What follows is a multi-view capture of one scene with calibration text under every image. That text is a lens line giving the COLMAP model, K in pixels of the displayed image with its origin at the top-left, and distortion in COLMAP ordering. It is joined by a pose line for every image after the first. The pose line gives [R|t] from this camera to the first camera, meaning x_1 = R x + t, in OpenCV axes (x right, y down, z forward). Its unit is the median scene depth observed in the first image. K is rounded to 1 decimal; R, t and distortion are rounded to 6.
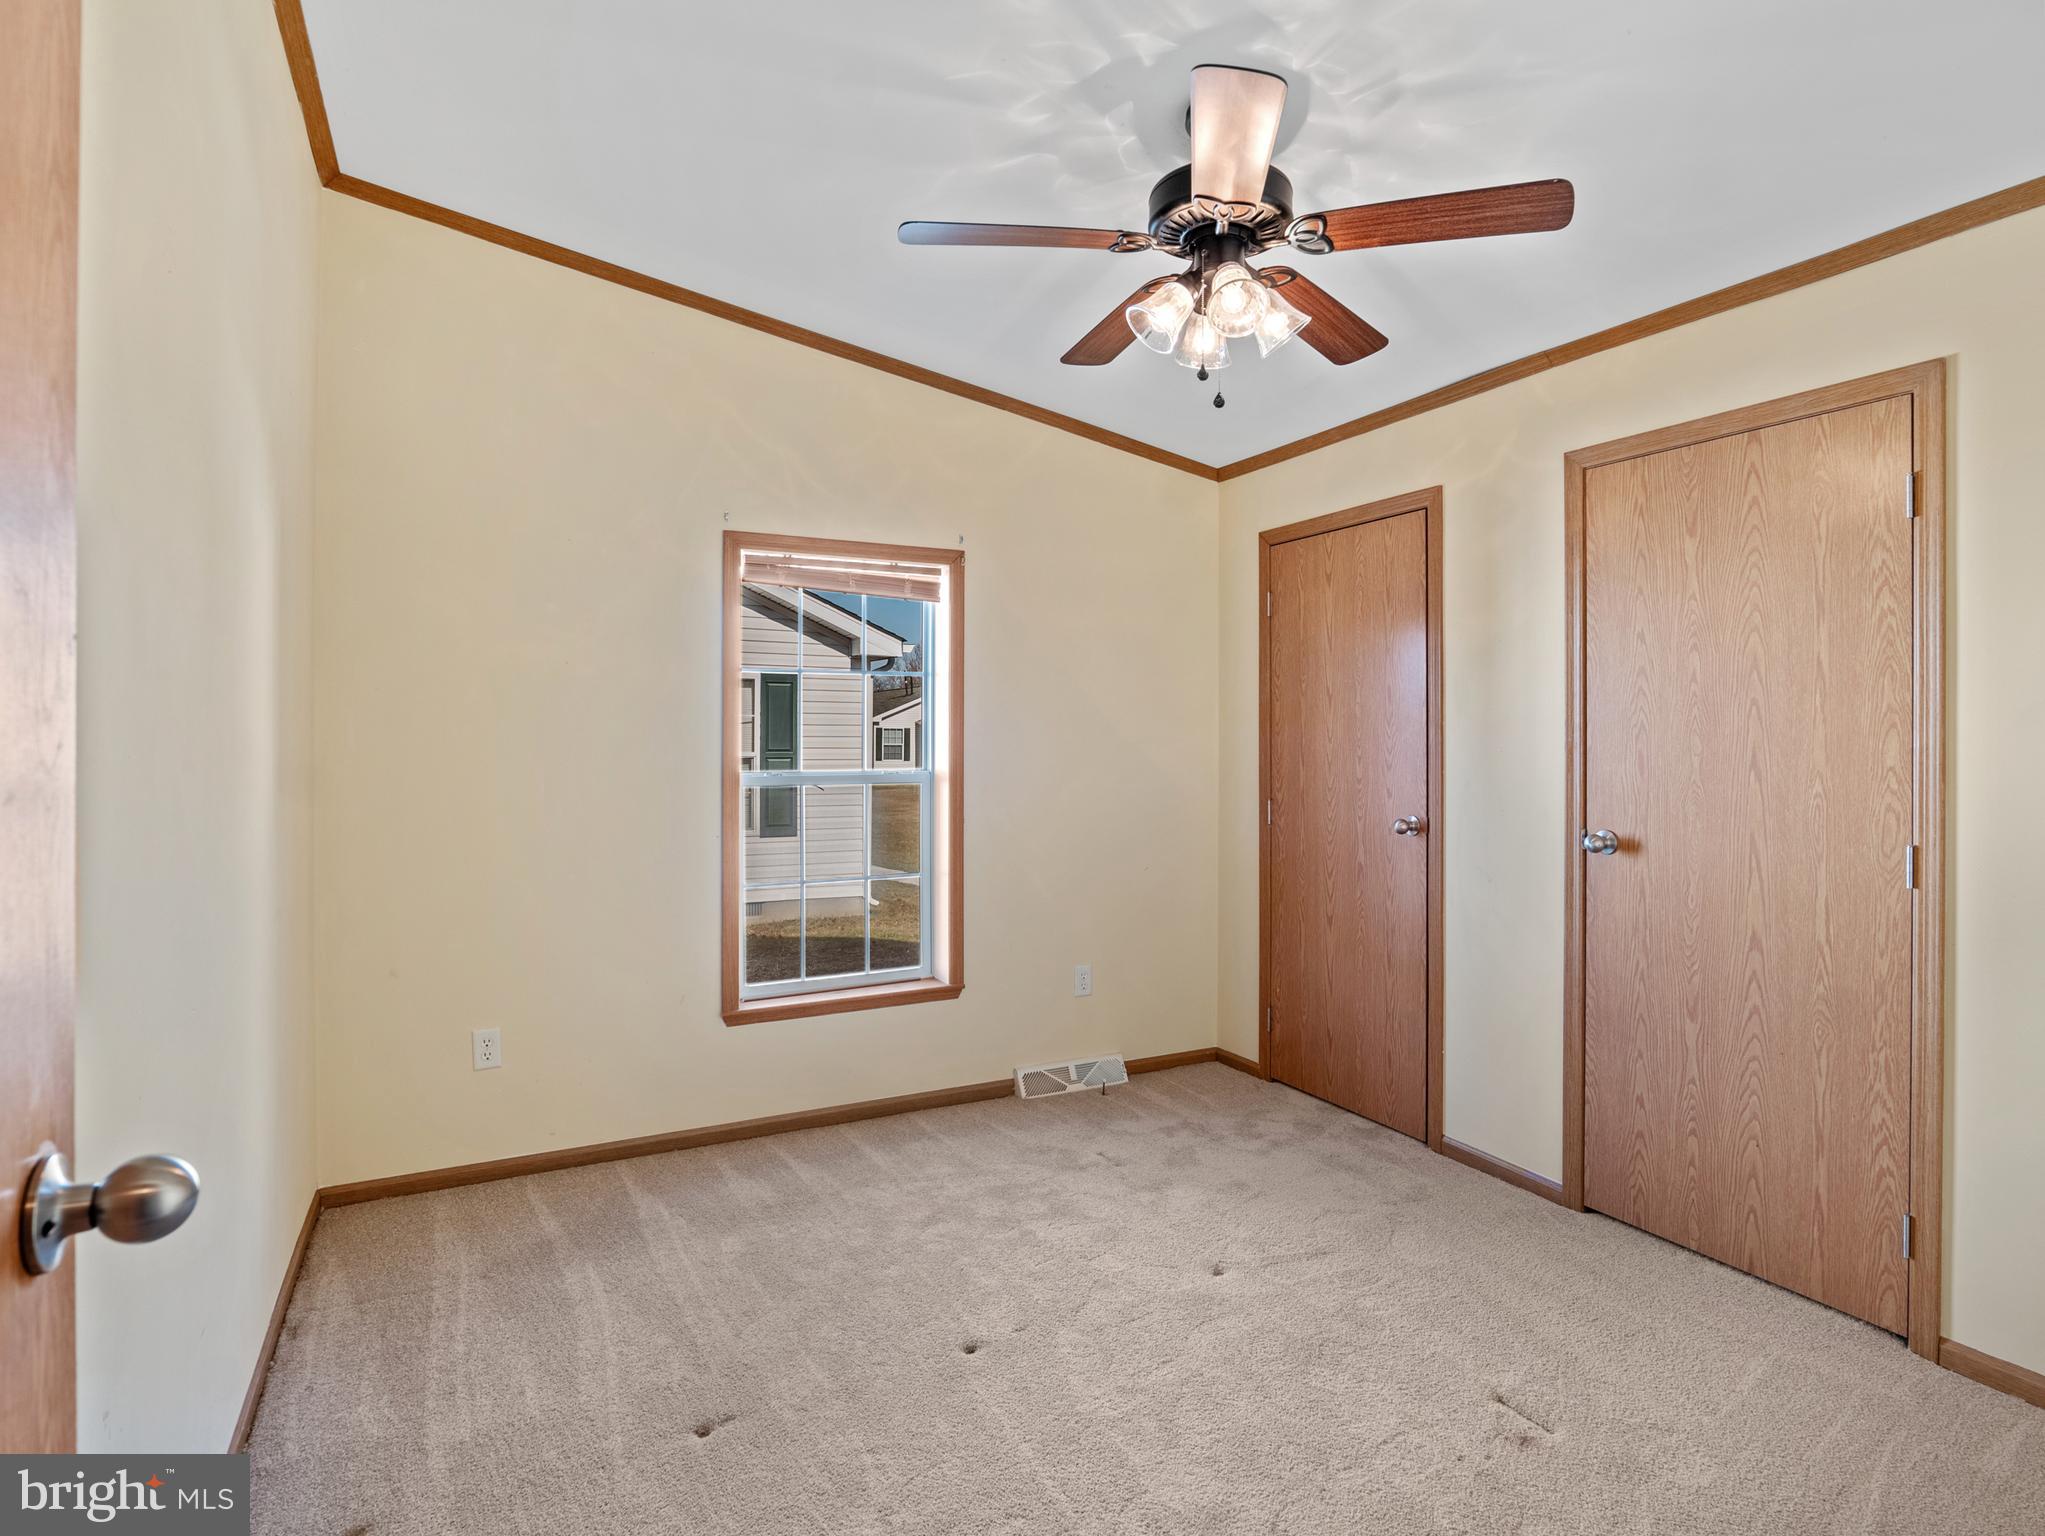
lens RADIAL K [[1066.7, 0, 1017.7], [0, 1066.7, 760.6], [0, 0, 1]] dist [-0.025814, 0.007792]
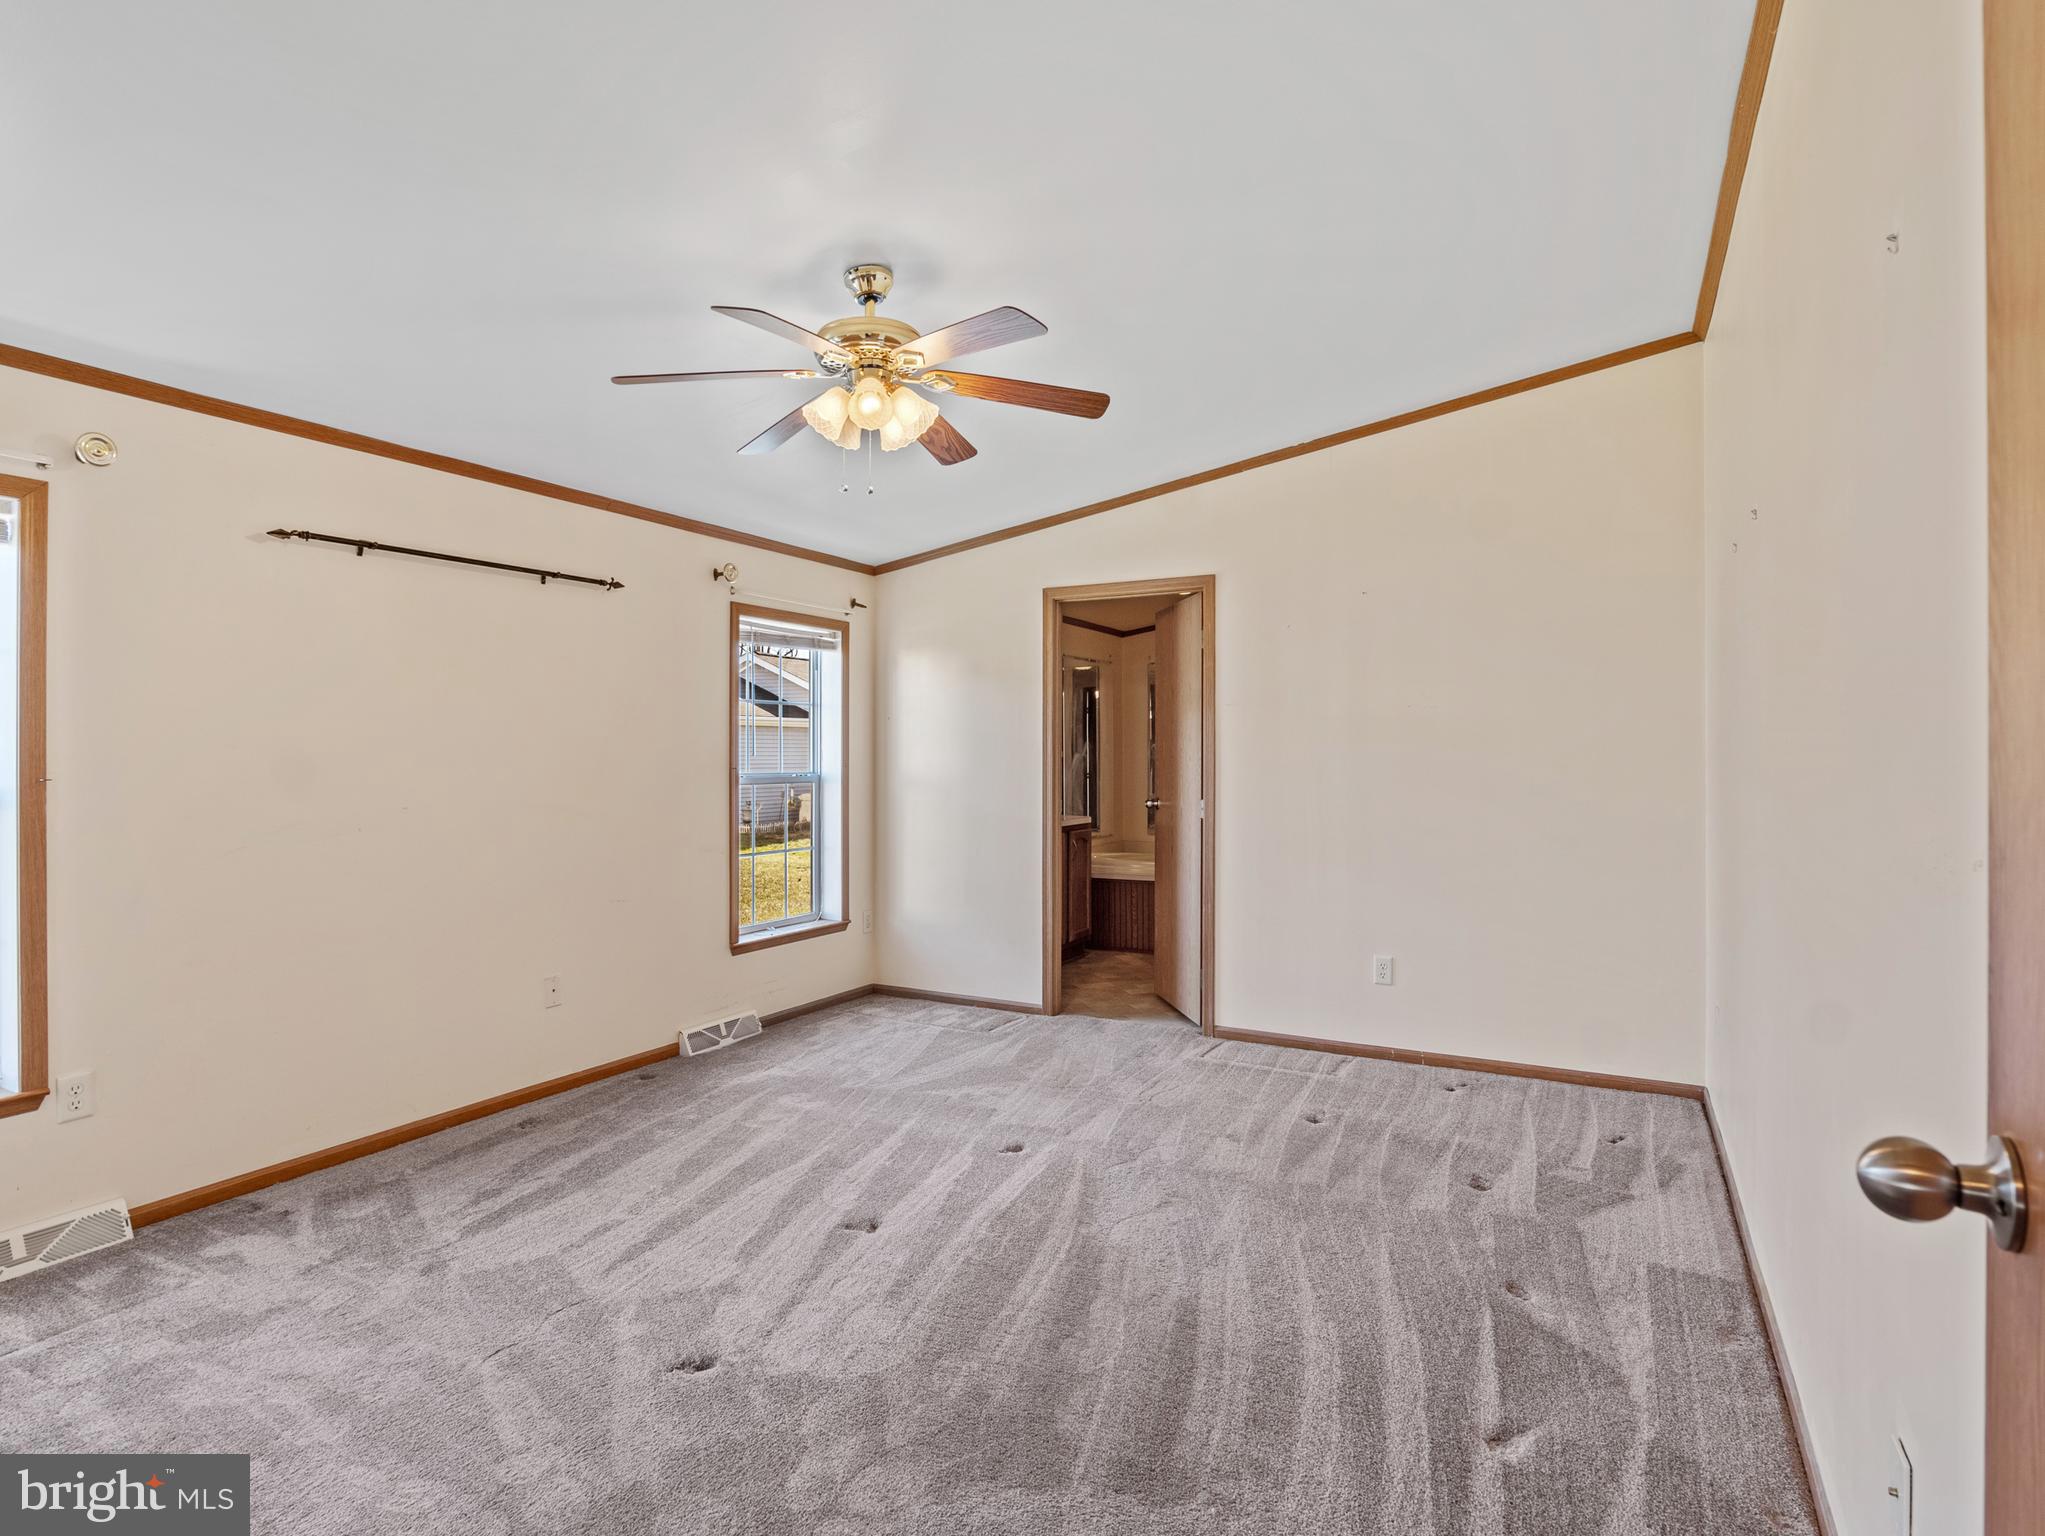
lens RADIAL K [[1066.7, 0, 1015.7], [0, 1066.7, 752.2], [0, 0, 1]] dist [-0.025814, 0.007792]
pose [[0.844100, 0.000988, 0.536184, -0.469562], [0.003379, 0.999969, -0.007161, -0.004215], [-0.536174, 0.007856, 0.844071, -0.253473]]
